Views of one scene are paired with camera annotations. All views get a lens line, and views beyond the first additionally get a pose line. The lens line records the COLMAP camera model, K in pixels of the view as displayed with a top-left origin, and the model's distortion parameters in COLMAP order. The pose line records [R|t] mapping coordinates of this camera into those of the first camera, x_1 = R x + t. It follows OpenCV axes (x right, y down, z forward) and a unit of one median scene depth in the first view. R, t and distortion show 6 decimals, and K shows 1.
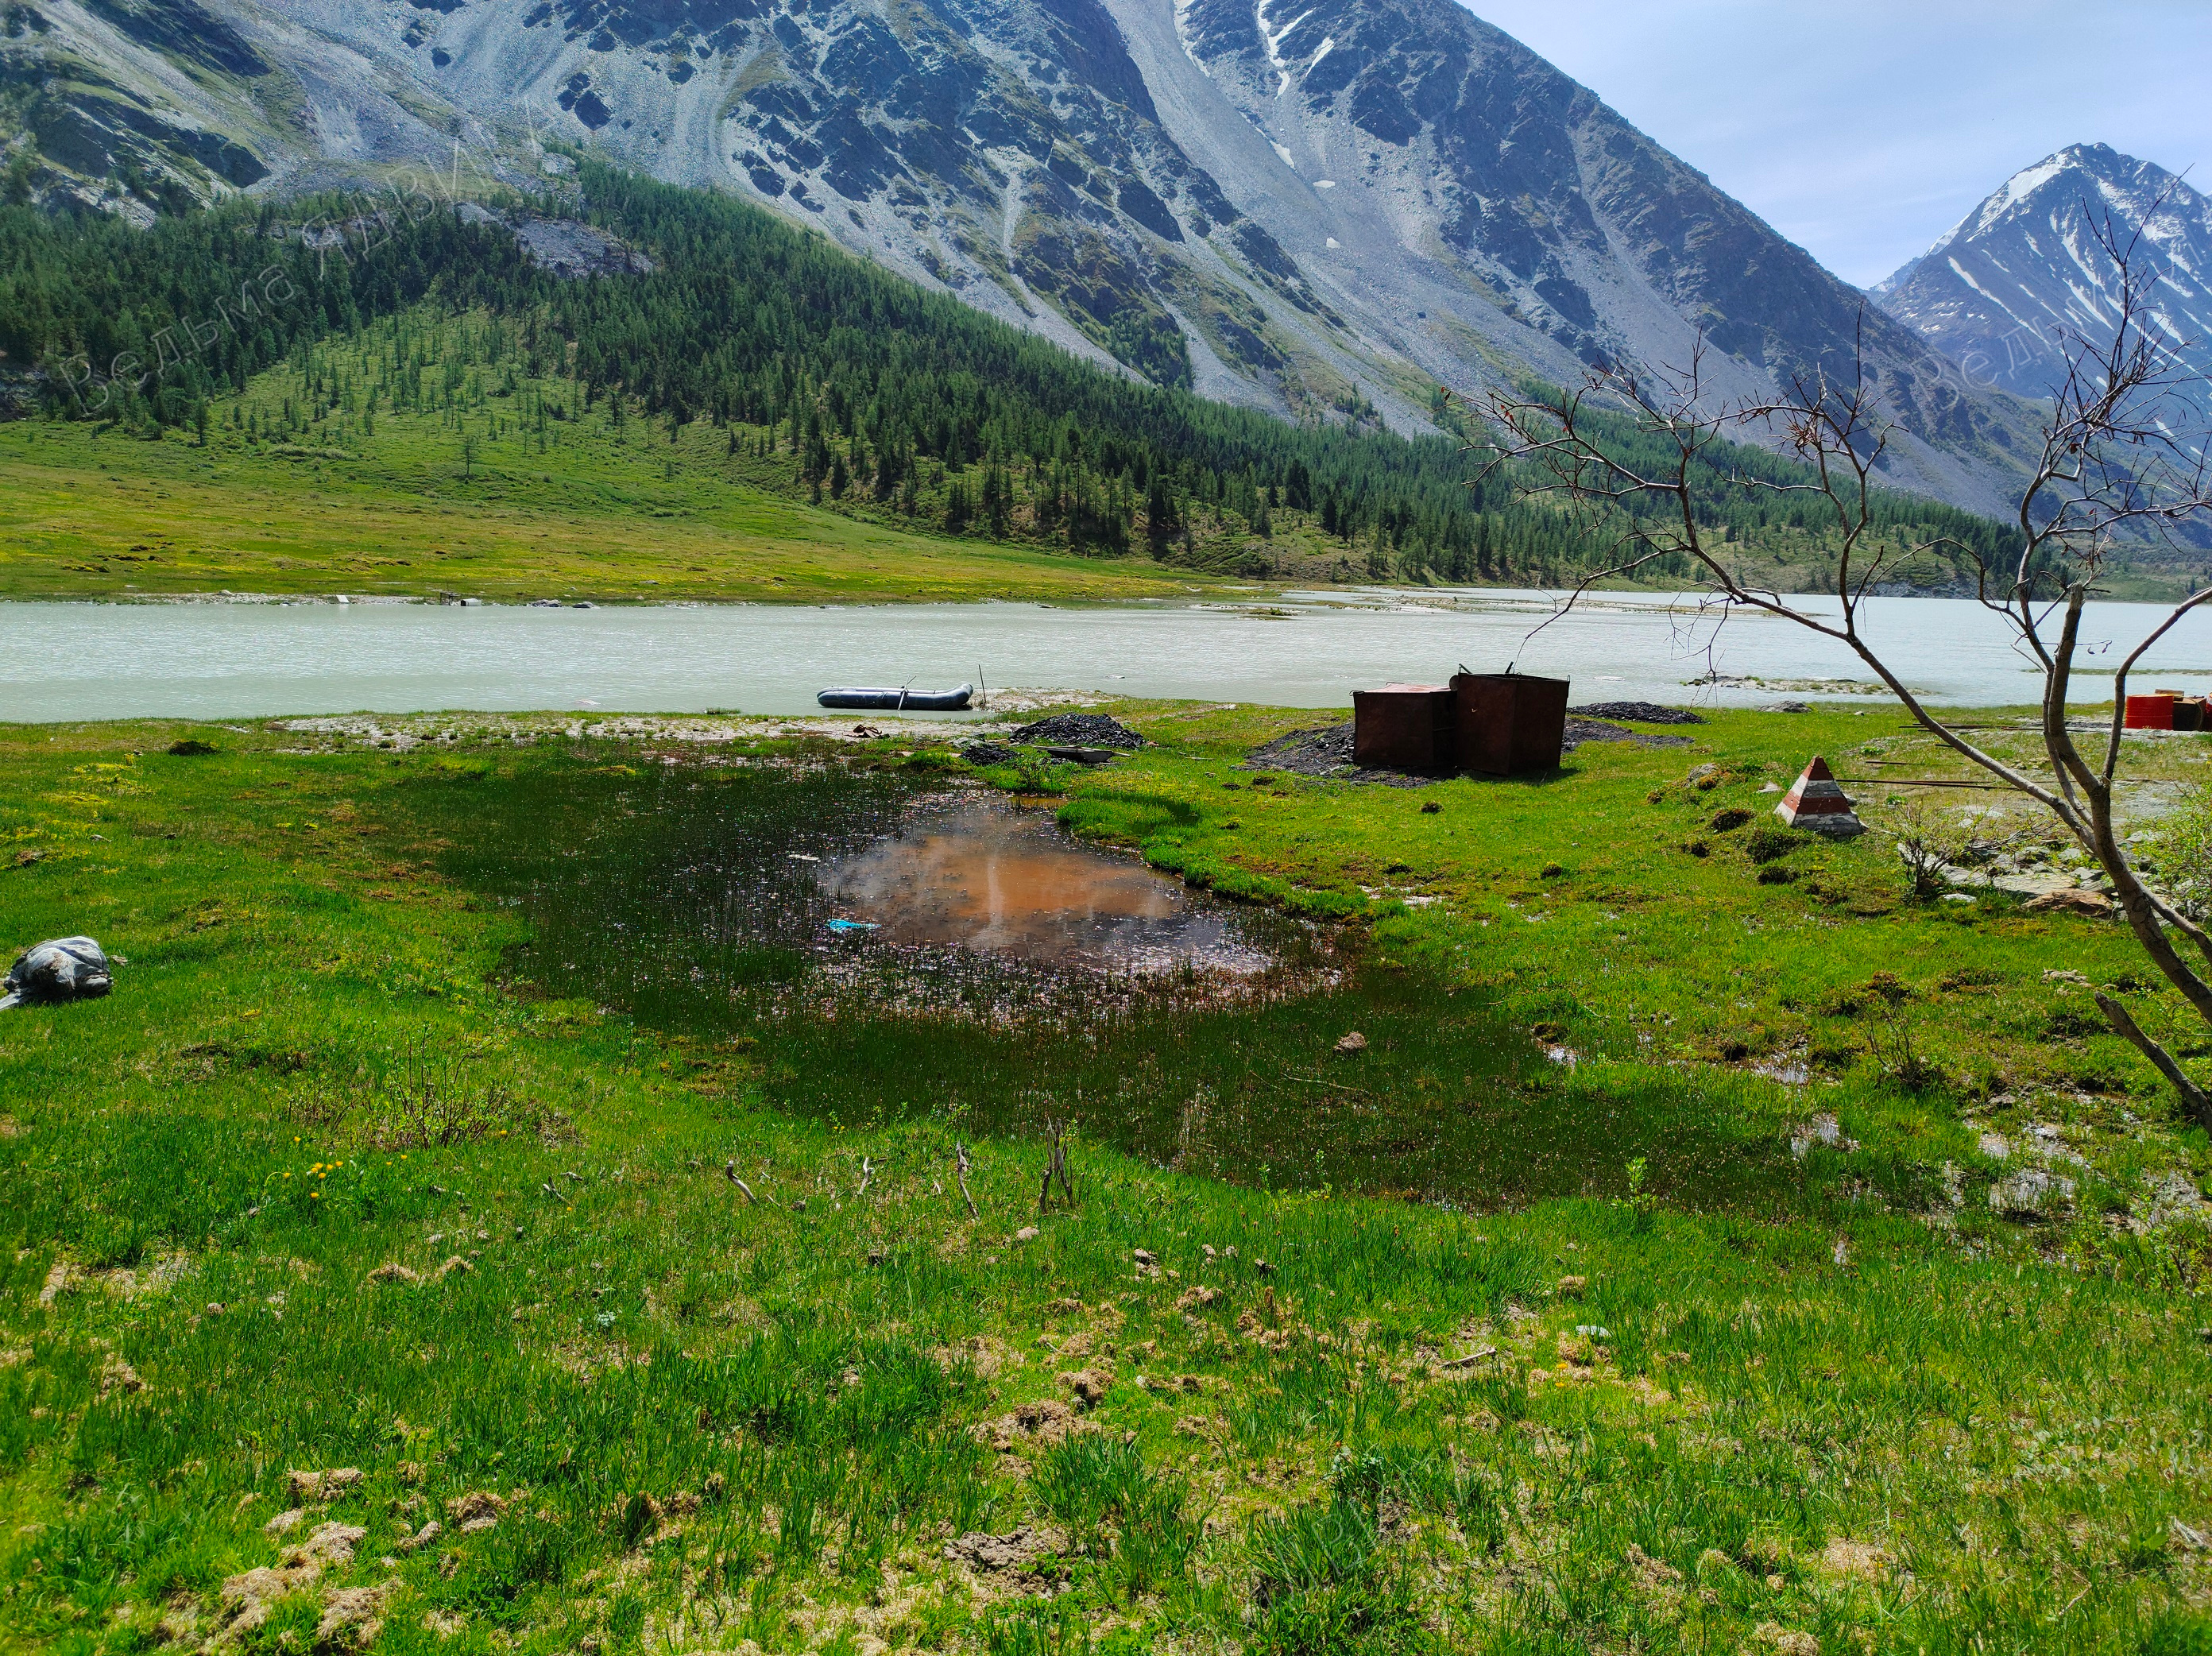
lens RADIAL K [[1672.6, 0, 1105.5], [0, 1672.6, 836.4], [0, 0, 1]] dist [0.058323, -0.044915]
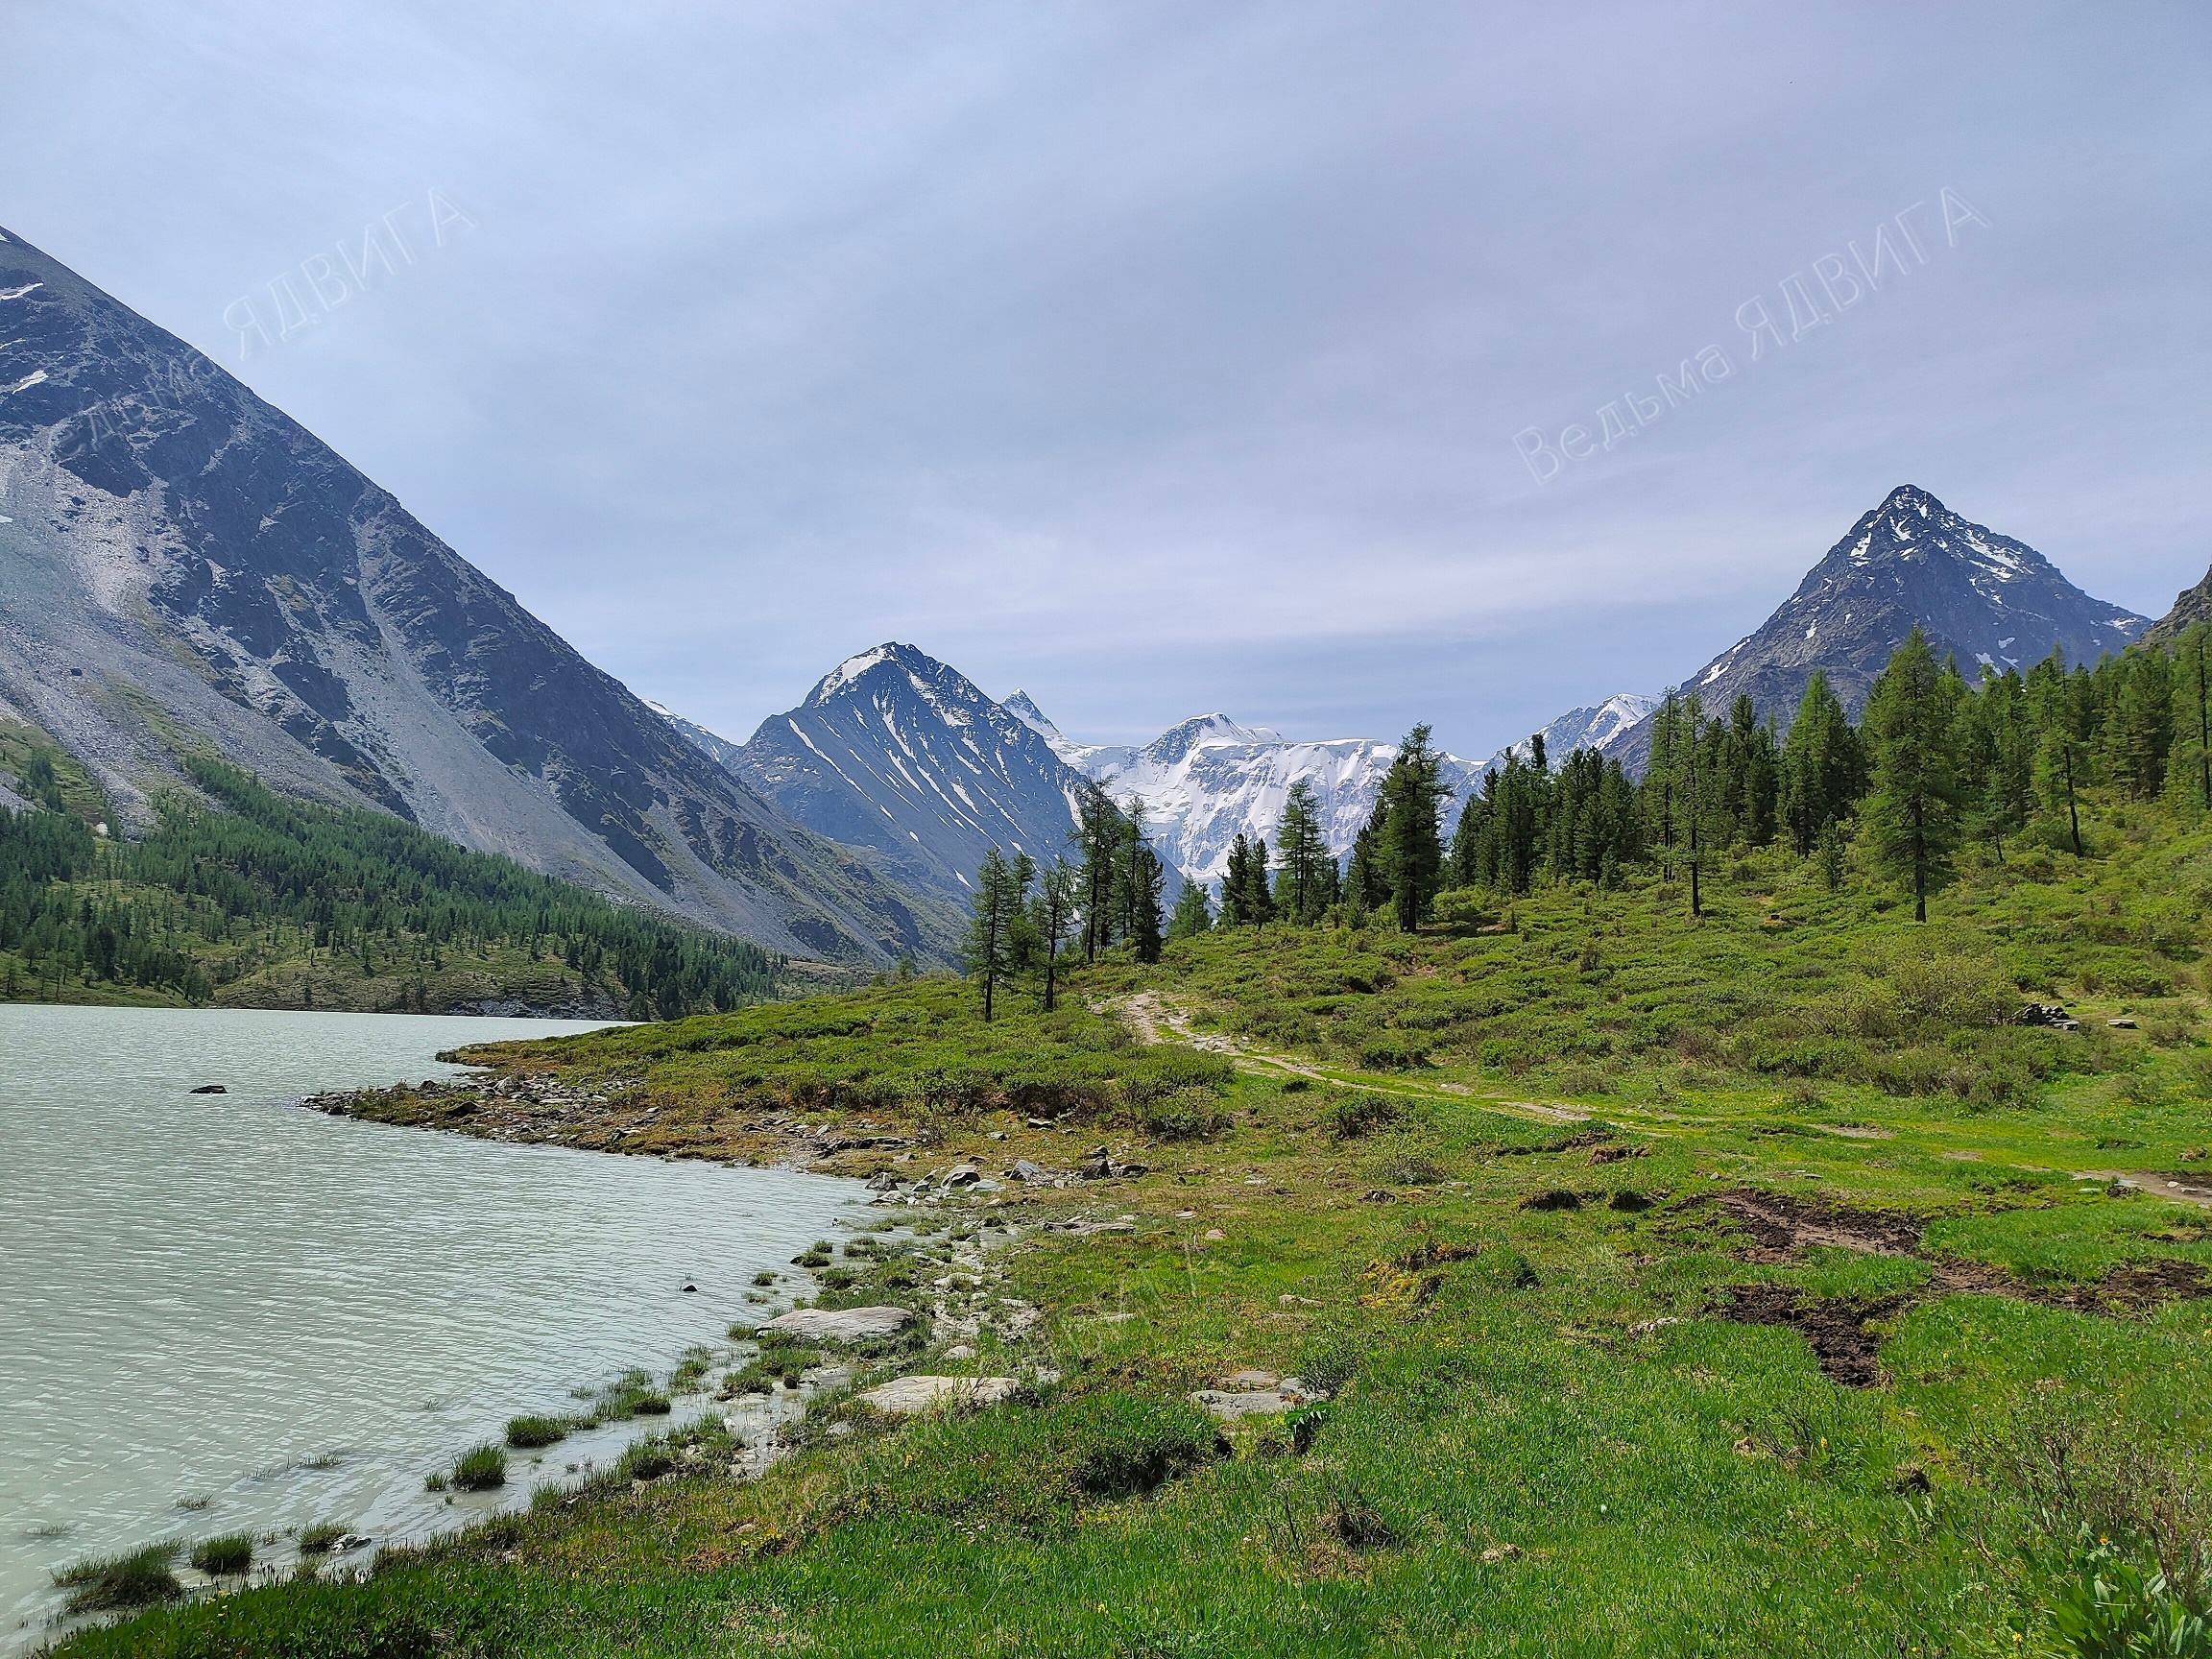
lens RADIAL K [[1672.6, 0, 1104.7], [0, 1672.6, 829.5], [0, 0, 1]] dist [0.058323, -0.044915]
pose [[0.821438, 0.065801, 0.566489, 0.164941], [0.080881, 0.969839, -0.229935, -0.013842], [-0.564533, 0.234695, 0.791341, 0.122619]]
